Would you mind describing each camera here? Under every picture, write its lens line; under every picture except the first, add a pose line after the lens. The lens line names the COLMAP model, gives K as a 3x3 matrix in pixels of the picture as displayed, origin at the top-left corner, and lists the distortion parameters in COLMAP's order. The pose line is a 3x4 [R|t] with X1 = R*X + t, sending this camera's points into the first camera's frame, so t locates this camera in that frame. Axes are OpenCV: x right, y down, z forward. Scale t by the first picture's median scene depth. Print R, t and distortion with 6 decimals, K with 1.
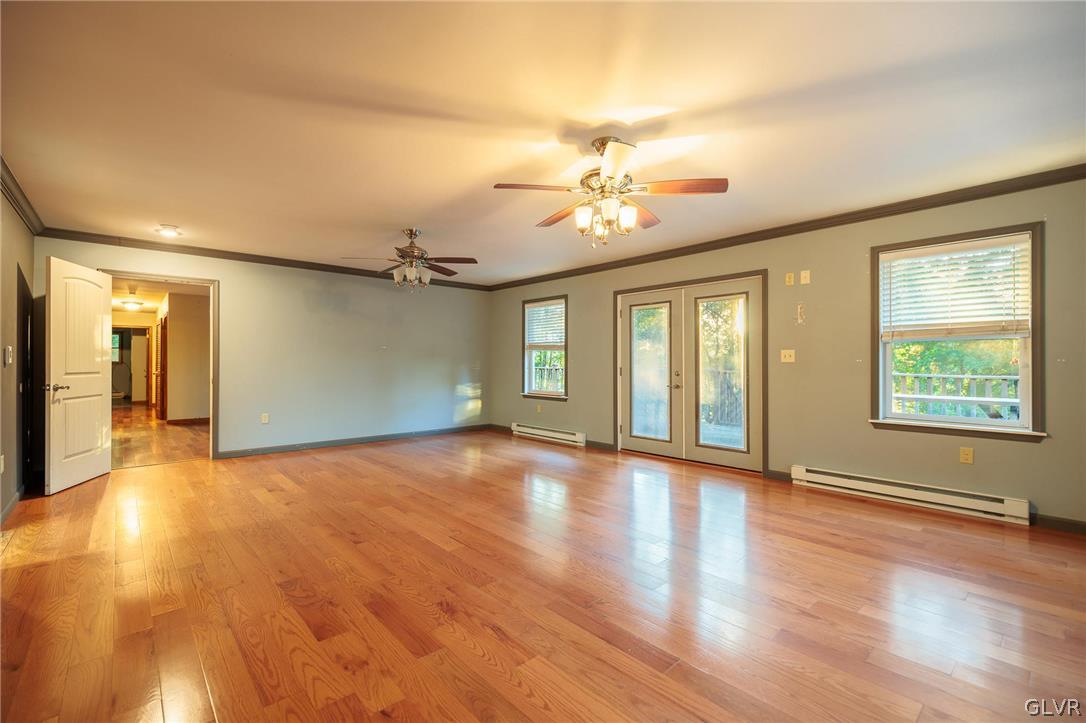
lens RADIAL K [[421.8, 0, 545.5], [0, 421.8, 358.9], [0, 0, 1]] dist [-0.017806, -0.000097]
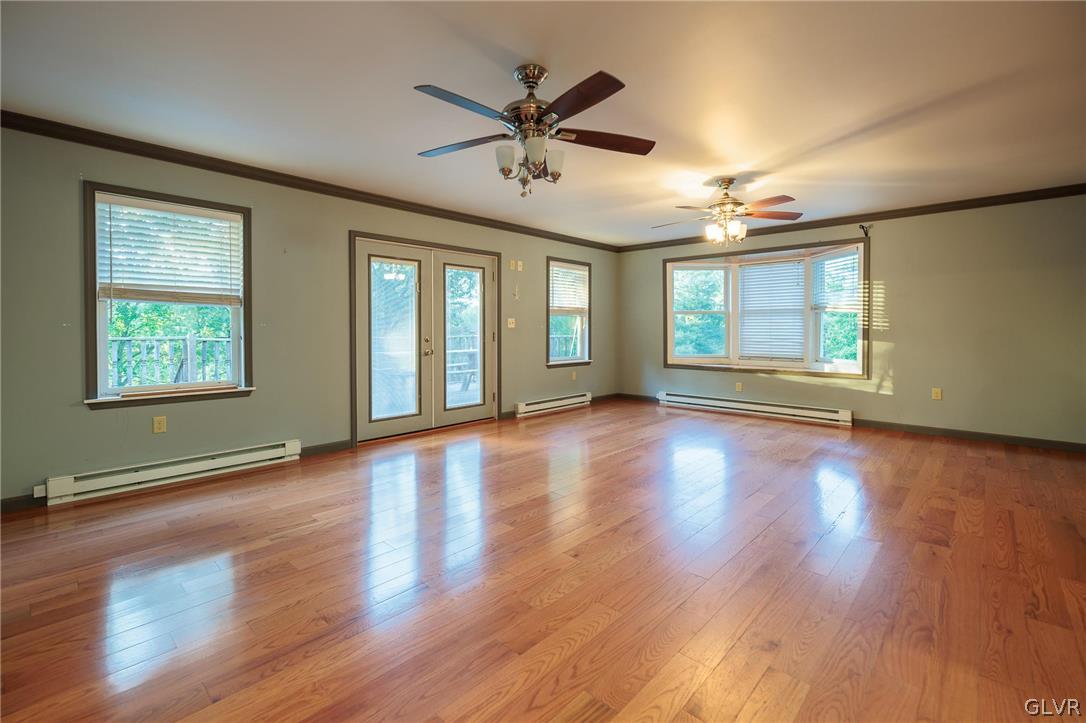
lens RADIAL K [[475.9, 0, 555.0], [0, 475.9, 335.1], [0, 0, 1]] dist [-0.001399, -0.000146]
pose [[-0.045113, -0.014621, 0.998875, -0.823946], [-0.008855, 0.999859, 0.014235, 0.007554], [-0.998943, -0.008203, -0.045236, 0.825535]]
